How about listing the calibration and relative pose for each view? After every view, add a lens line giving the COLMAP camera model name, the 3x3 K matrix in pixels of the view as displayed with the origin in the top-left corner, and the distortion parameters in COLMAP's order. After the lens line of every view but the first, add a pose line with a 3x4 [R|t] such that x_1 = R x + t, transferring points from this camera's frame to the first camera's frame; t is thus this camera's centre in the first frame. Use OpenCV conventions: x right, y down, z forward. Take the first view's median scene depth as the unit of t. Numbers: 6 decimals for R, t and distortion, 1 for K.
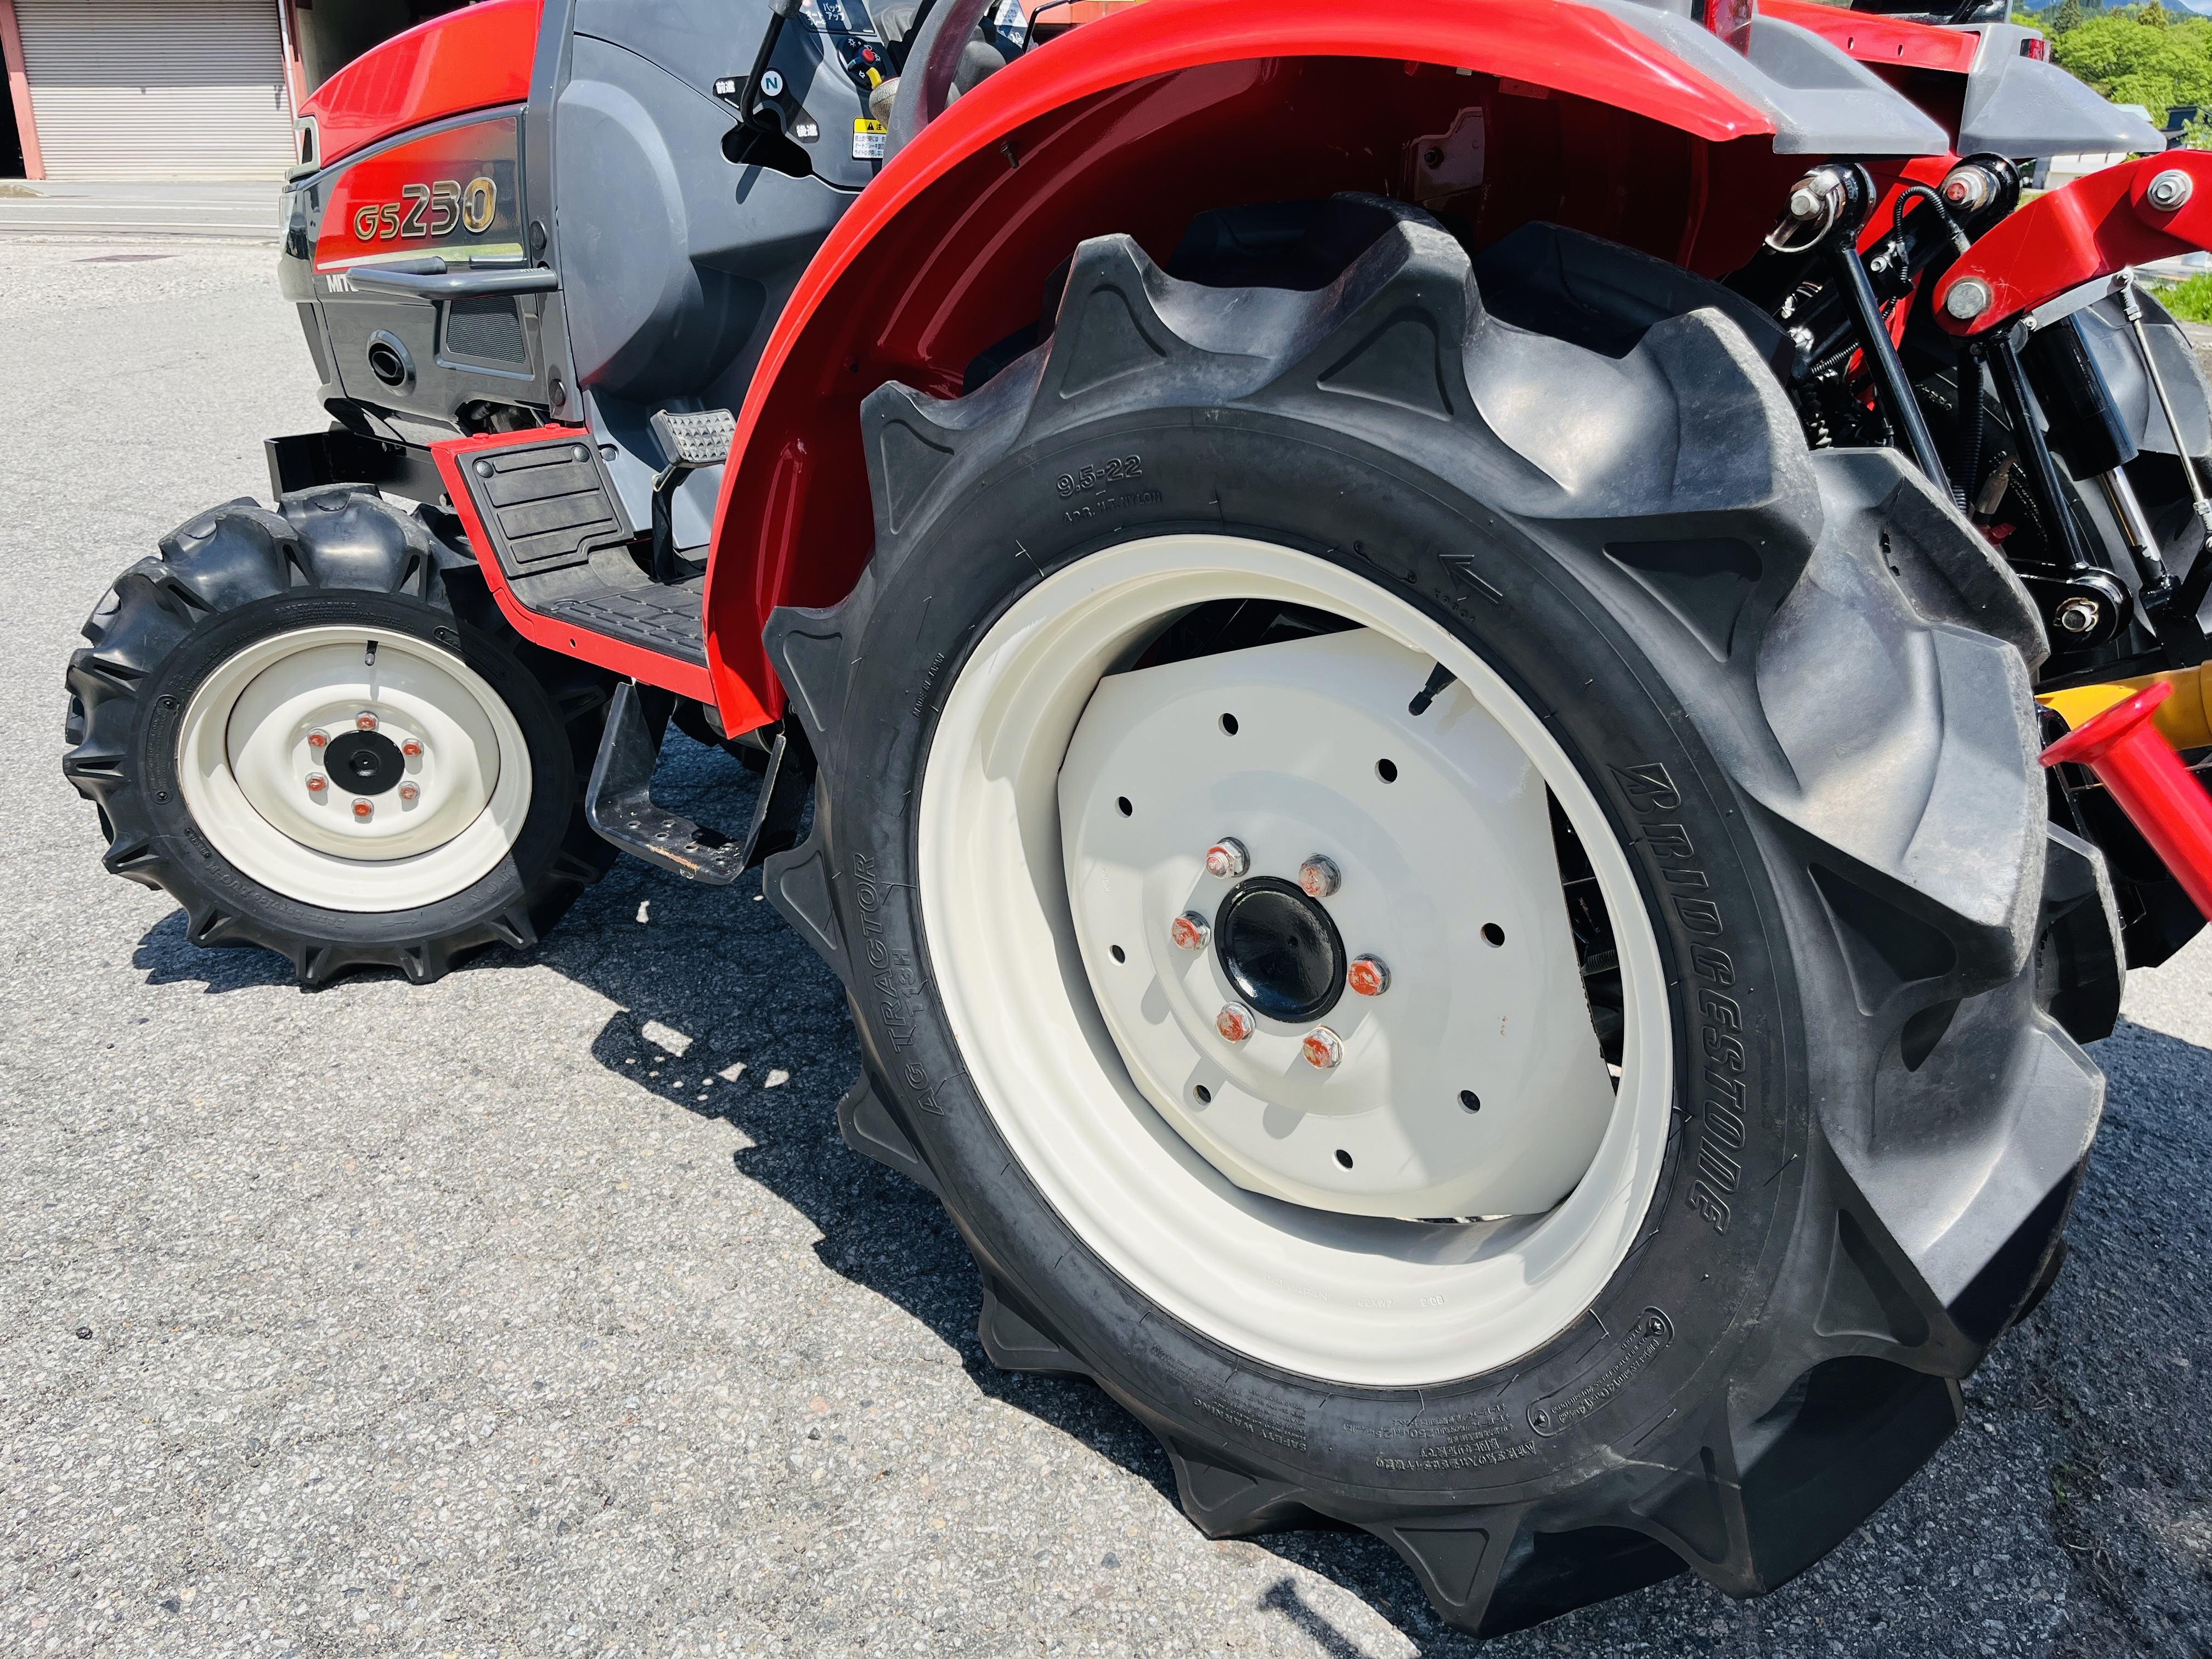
lens RADIAL K [[1703.0, 0, 1117.6], [0, 1703.0, 848.7], [0, 0, 1]] dist [0.063329, -0.109692]
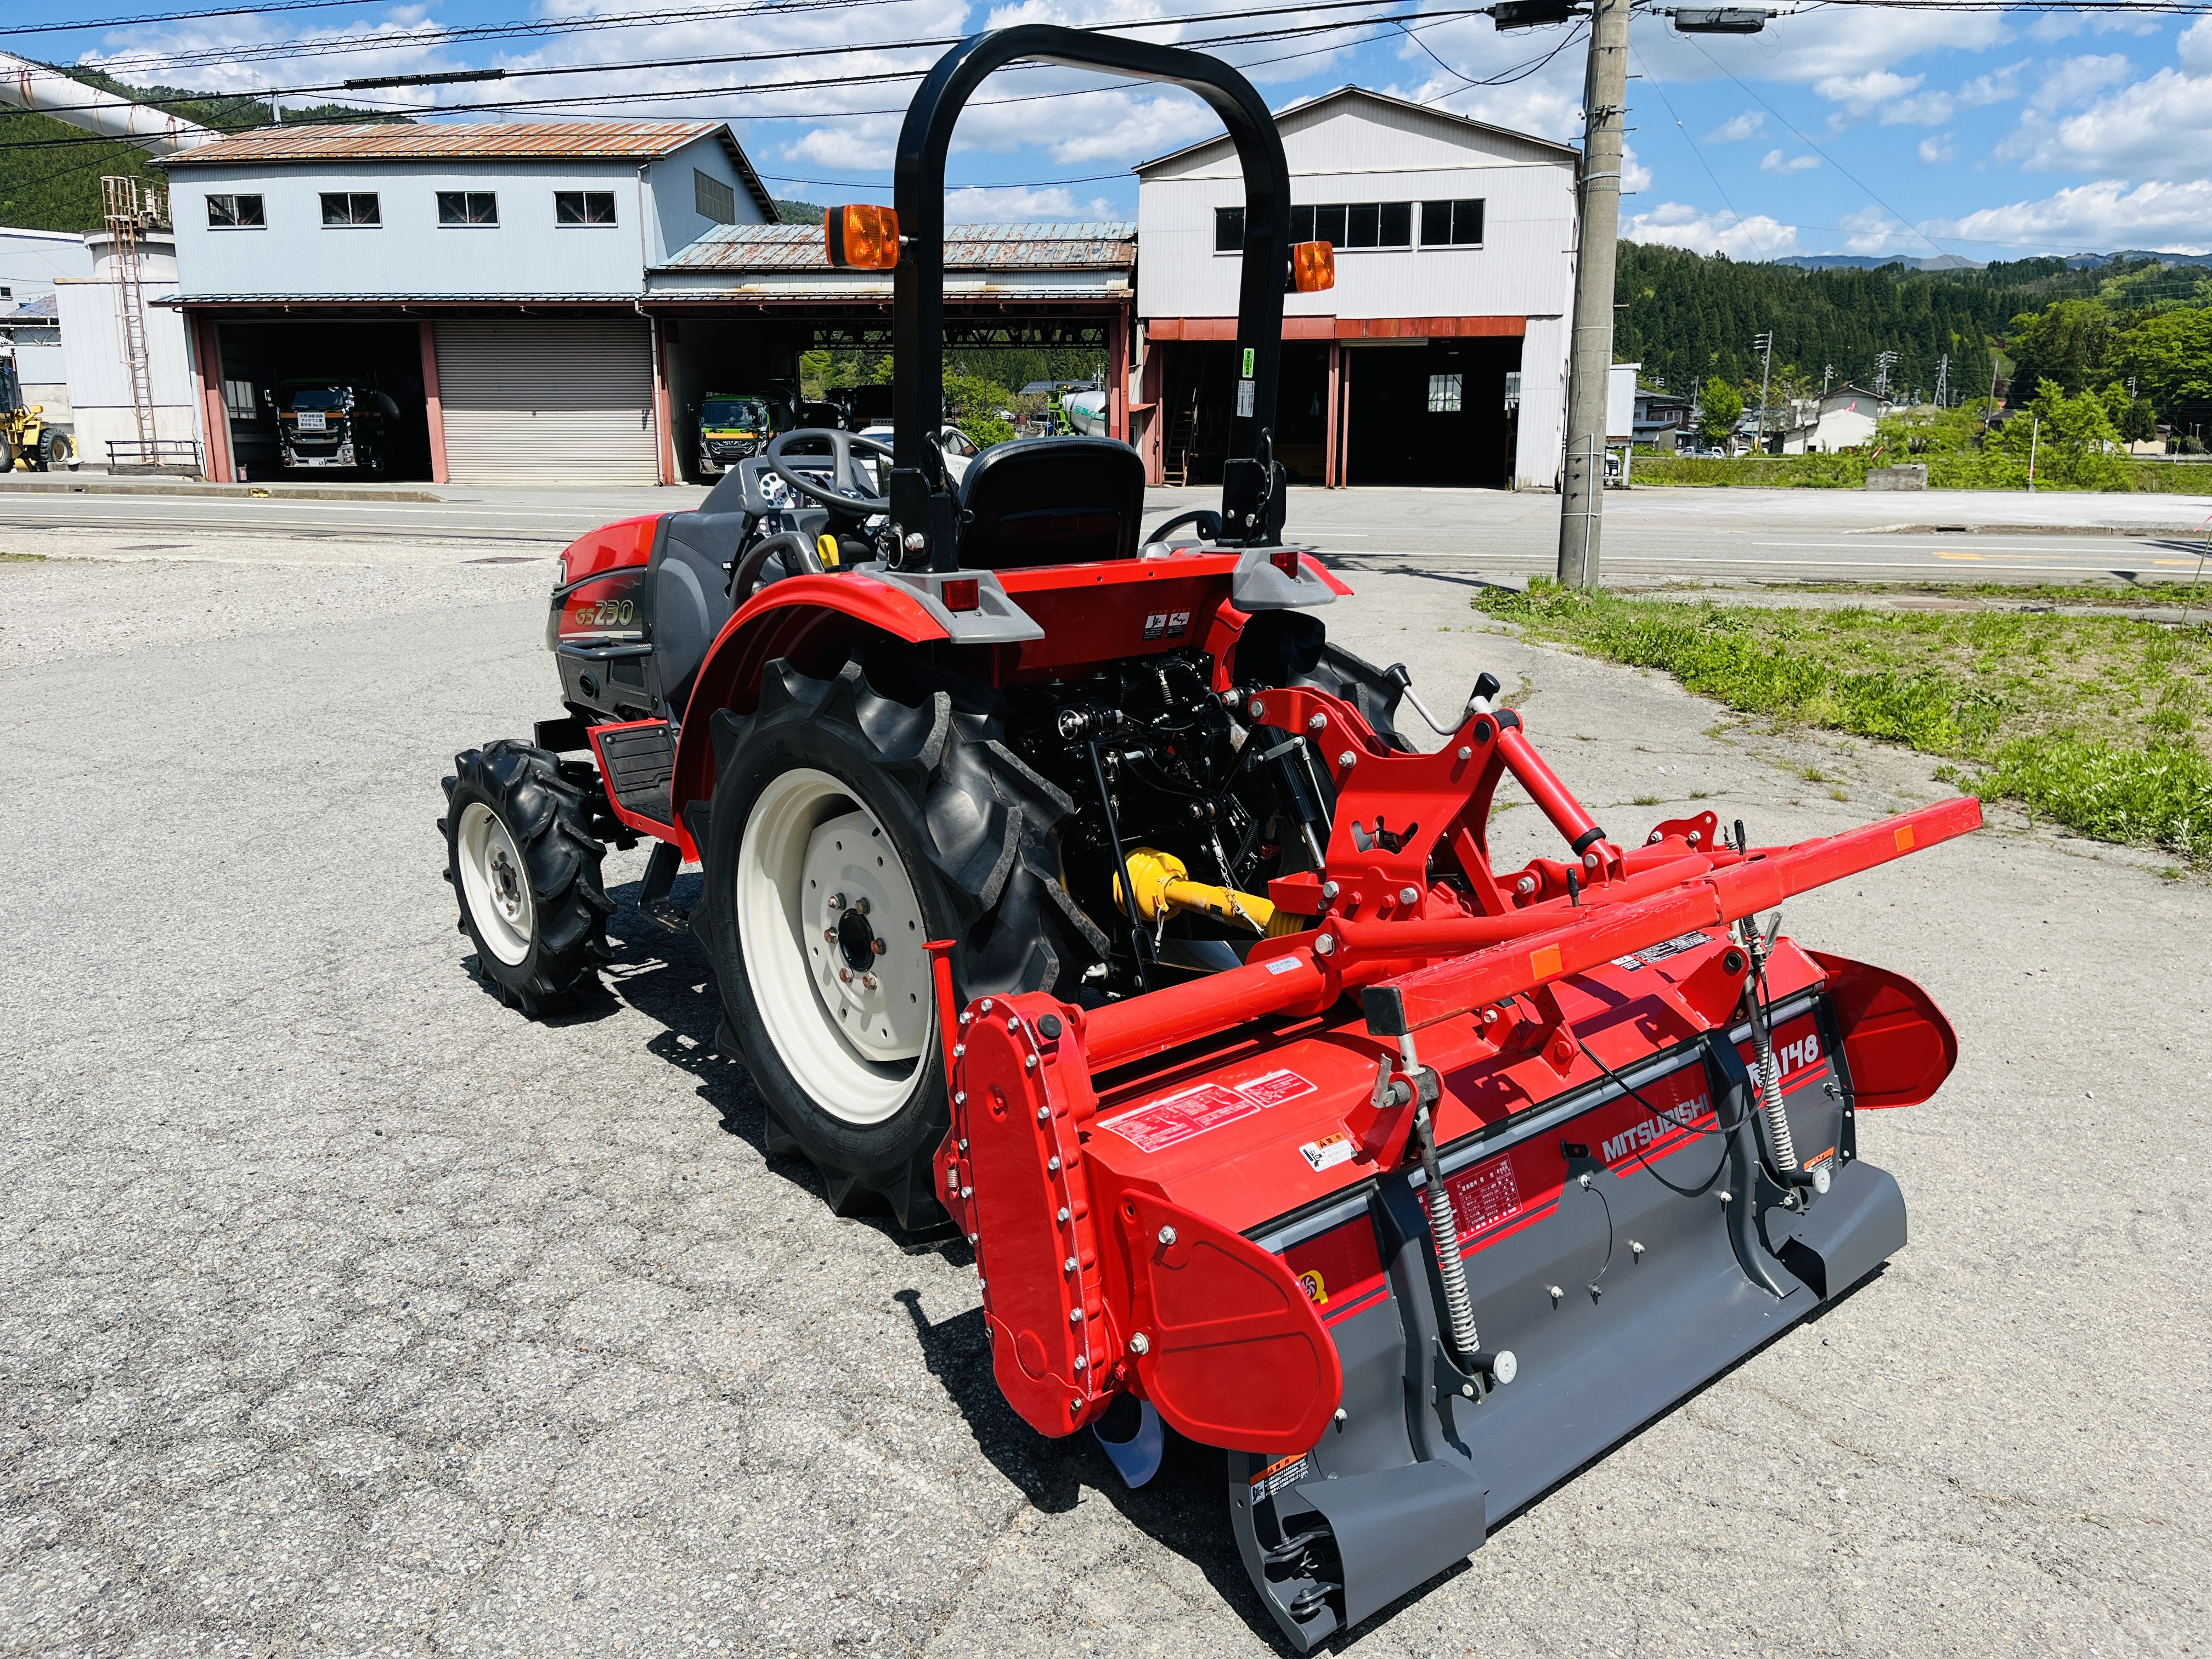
lens RADIAL K [[1703.0, 0, 1108.2], [0, 1703.0, 813.5], [0, 0, 1]] dist [0.063329, -0.109692]
pose [[0.985559, 0.018466, -0.168325, 0.564730], [-0.047127, 0.984675, -0.167910, 0.181180], [0.162645, 0.173417, 0.971325, -0.874905]]
